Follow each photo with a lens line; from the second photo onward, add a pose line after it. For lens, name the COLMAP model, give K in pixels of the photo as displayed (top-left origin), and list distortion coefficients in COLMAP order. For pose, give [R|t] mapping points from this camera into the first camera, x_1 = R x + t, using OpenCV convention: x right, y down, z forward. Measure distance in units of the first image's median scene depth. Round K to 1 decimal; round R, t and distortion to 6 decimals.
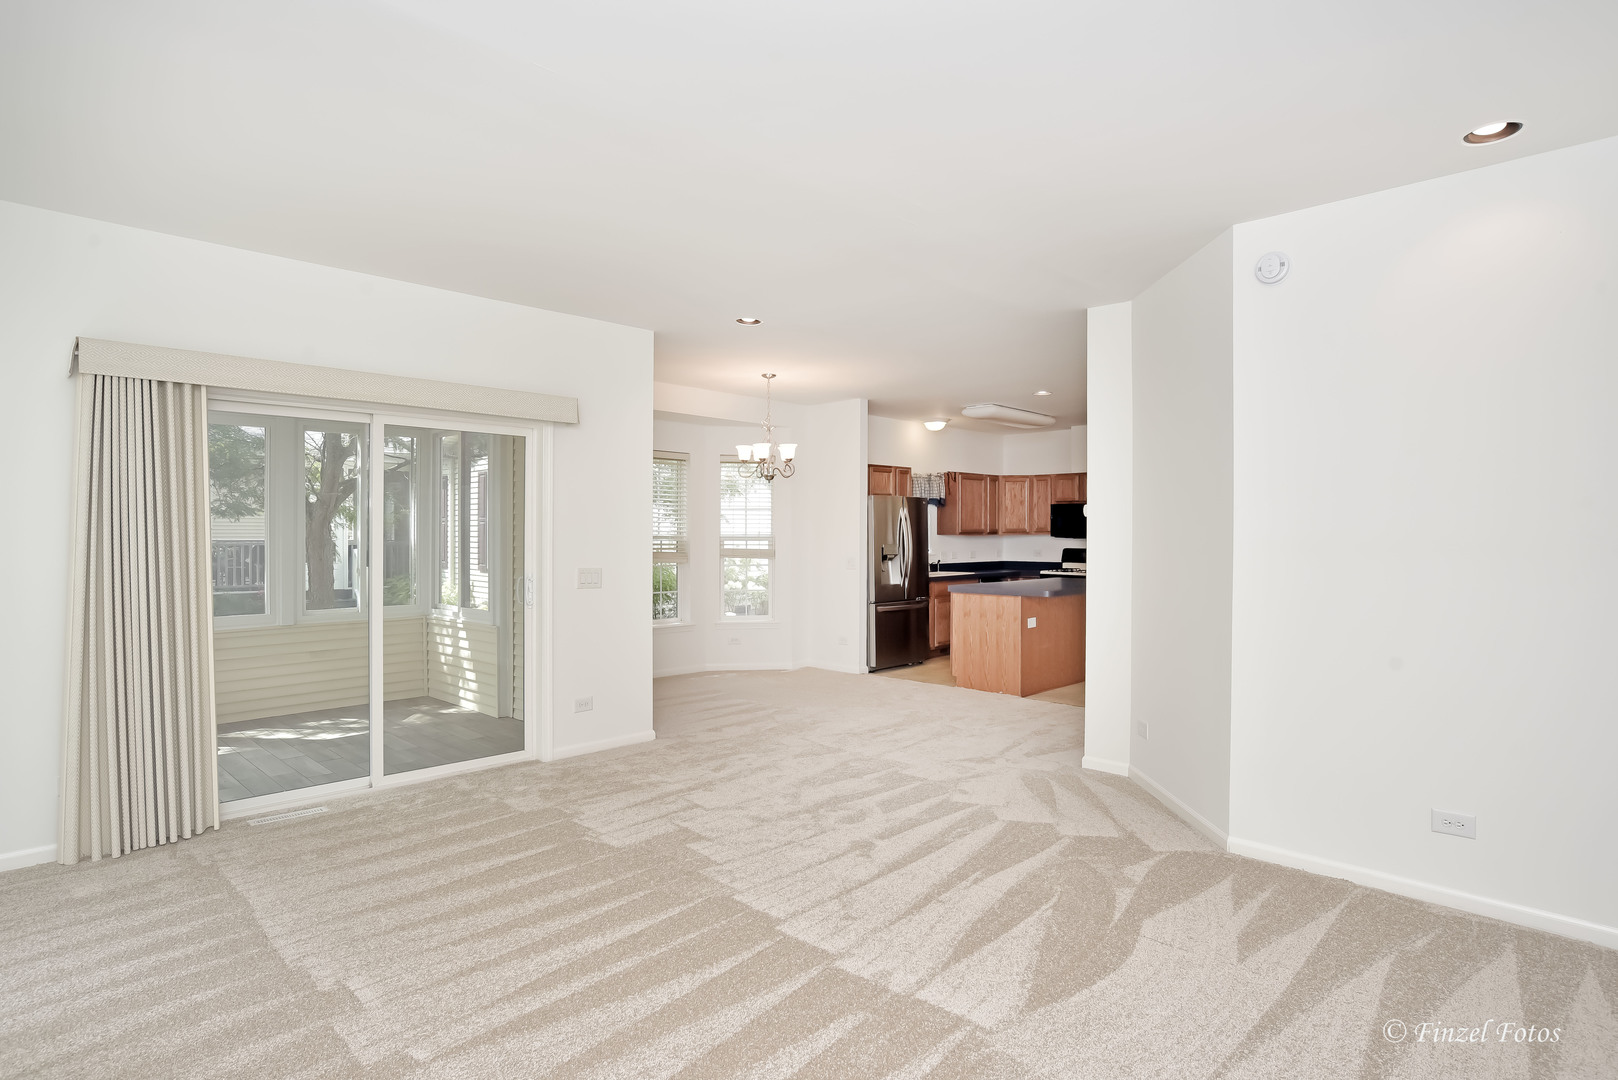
lens RADIAL K [[846.7, 0, 804.0], [0, 846.7, 538.7], [0, 0, 1]] dist [-0.057024, 0.026332]
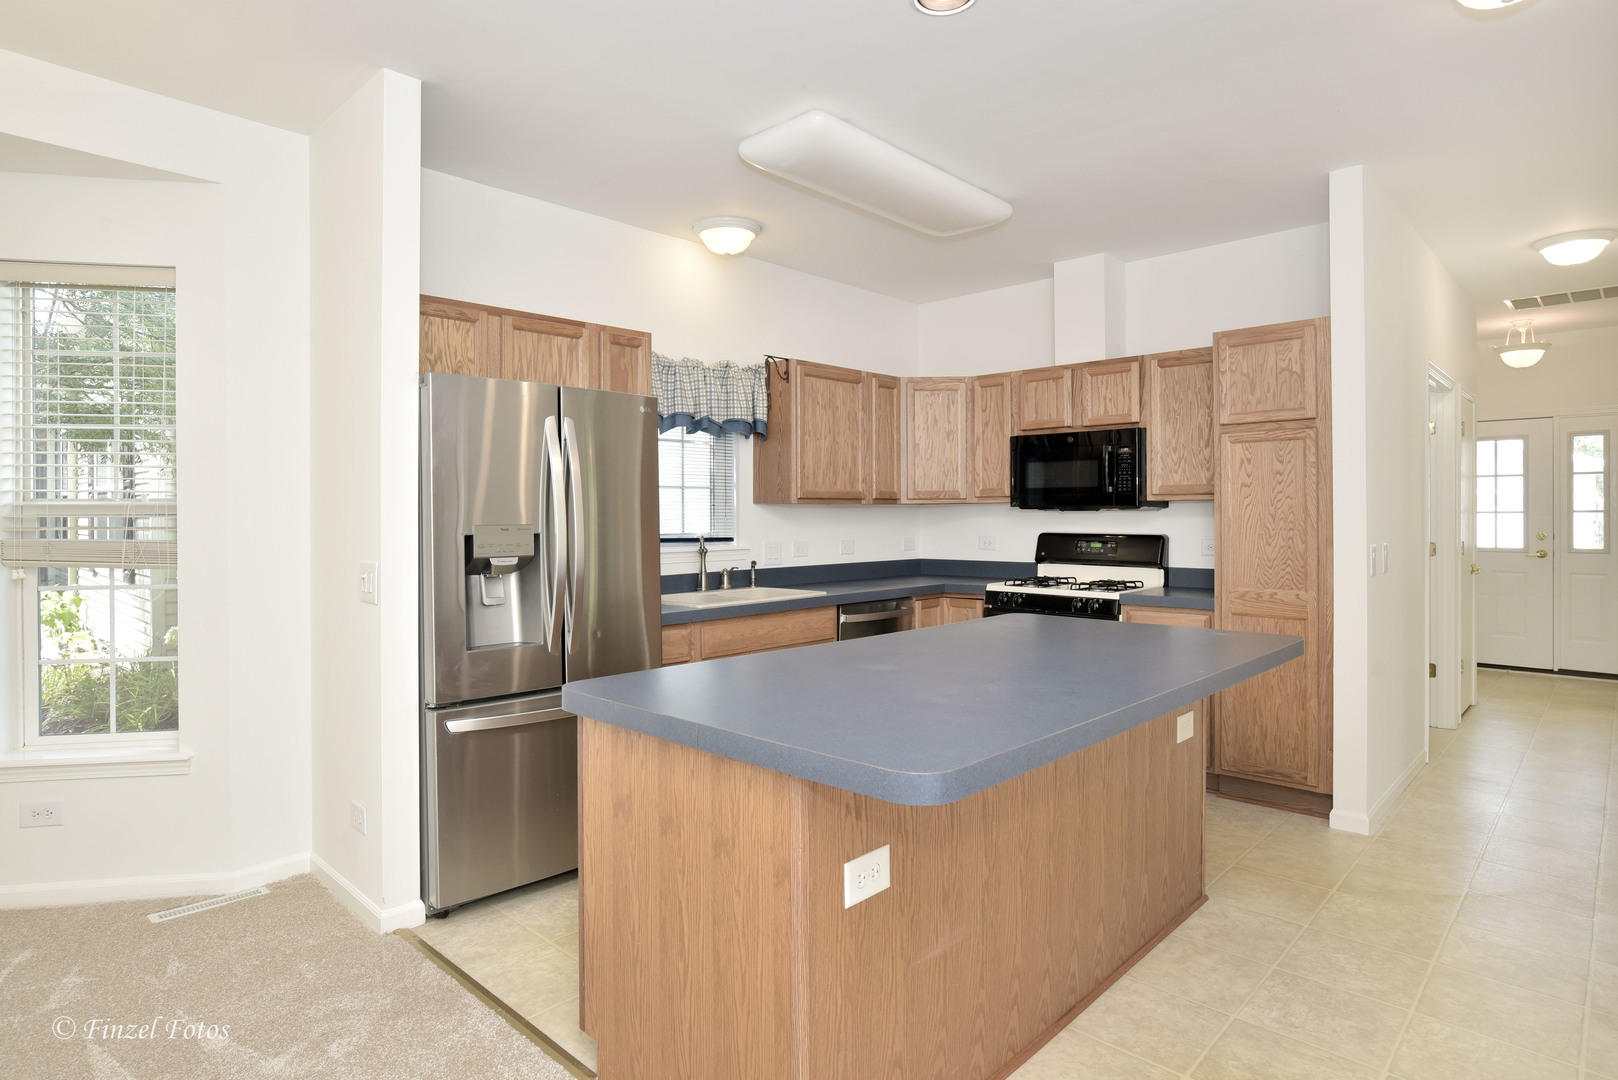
lens RADIAL K [[887.7, 0, 801.2], [0, 887.7, 517.2], [0, 0, 1]] dist [-0.002746, 0.000268]
pose [[0.999787, -0.000362, 0.020655, 0.170566], [0.000419, 0.999996, -0.002758, 0.003622], [-0.020654, 0.002766, 0.999783, 0.525593]]
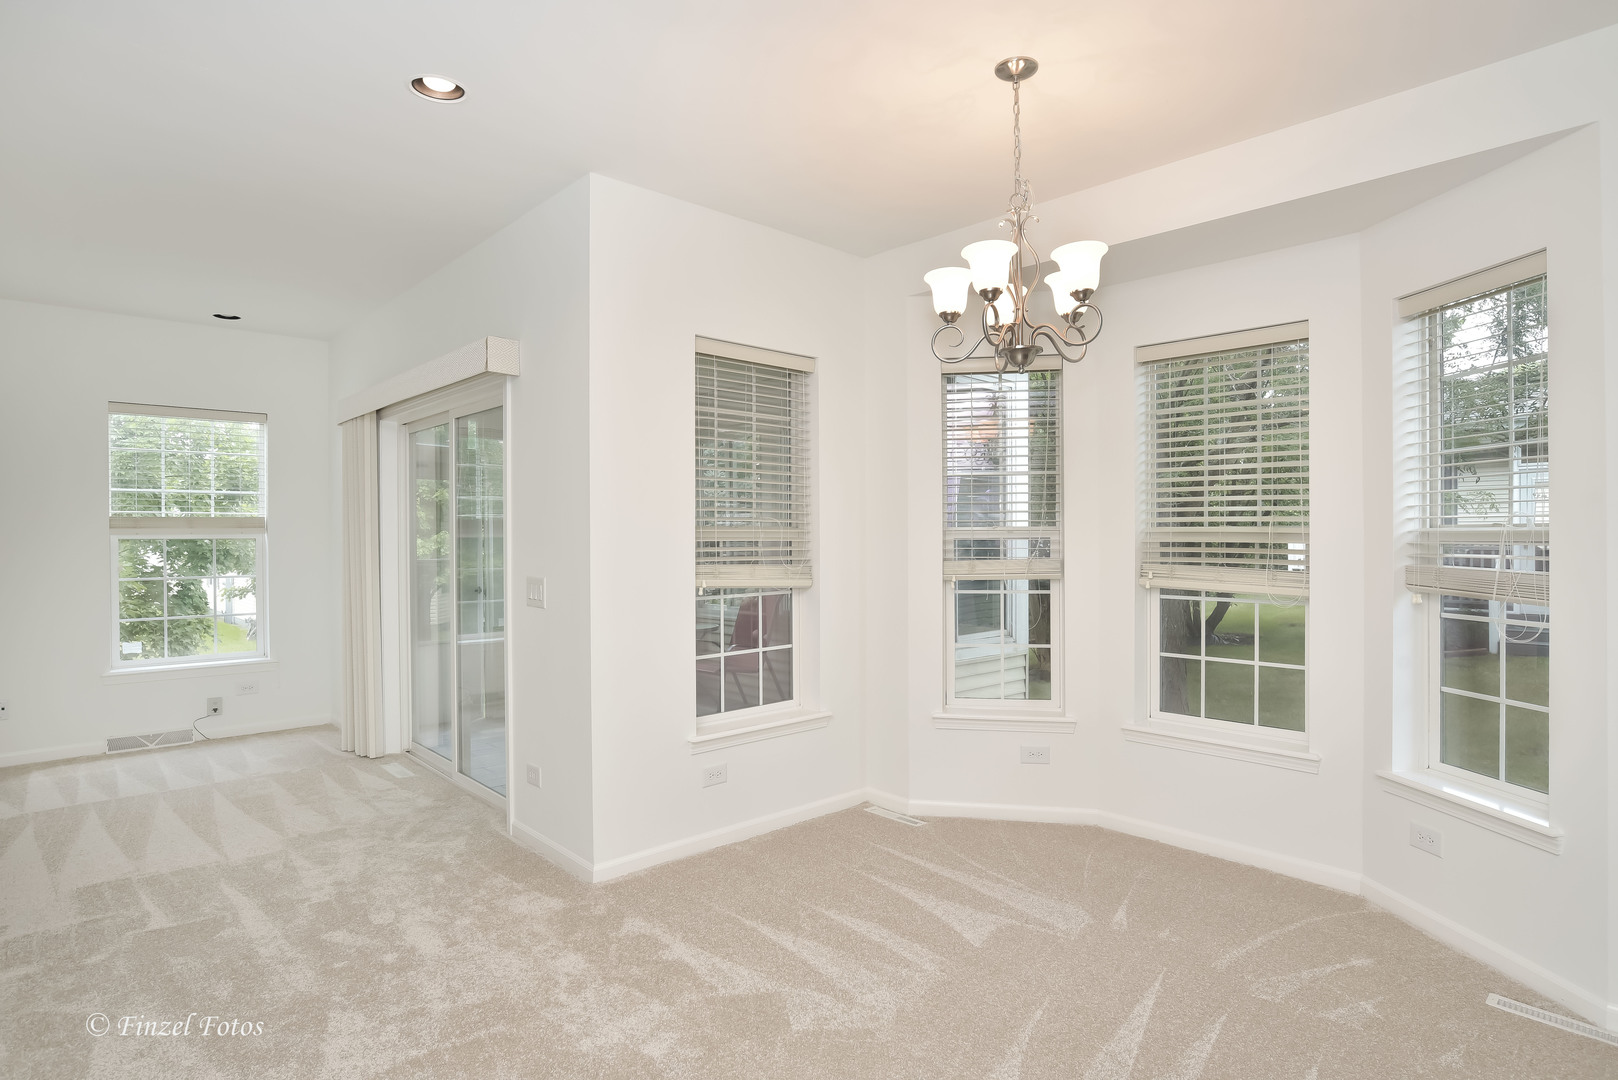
lens RADIAL K [[877.4, 0, 804.6], [0, 877.4, 541.0], [0, 0, 1]] dist [-0.054241, 0.024508]
pose [[-0.045541, 0.013448, -0.998872, 0.214847], [-0.001205, 0.999908, 0.013517, -0.001539], [0.998962, 0.001819, -0.045521, 0.623741]]
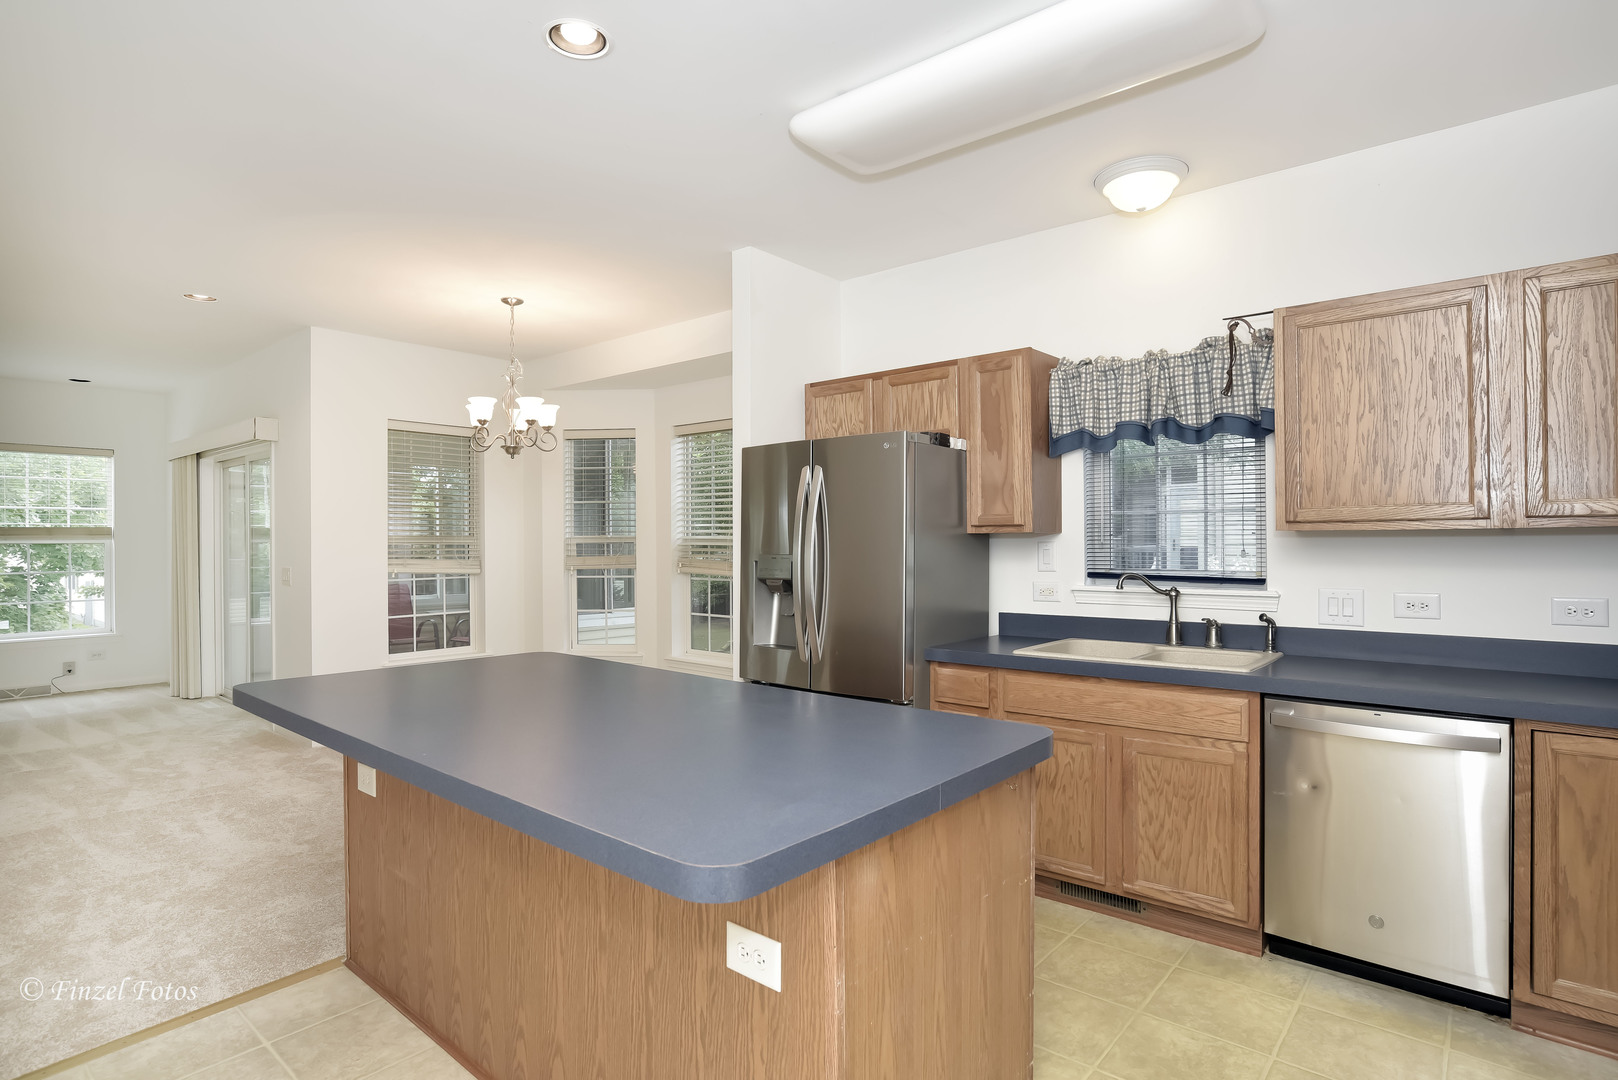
lens RADIAL K [[846.7, 0, 804.0], [0, 846.7, 538.7], [0, 0, 1]] dist [-0.057024, 0.026332]
pose [[0.077842, 0.001880, -0.996964, 0.432711], [-0.002725, 0.999995, 0.001673, -0.001879], [0.996962, 0.002587, 0.077846, 0.792000]]
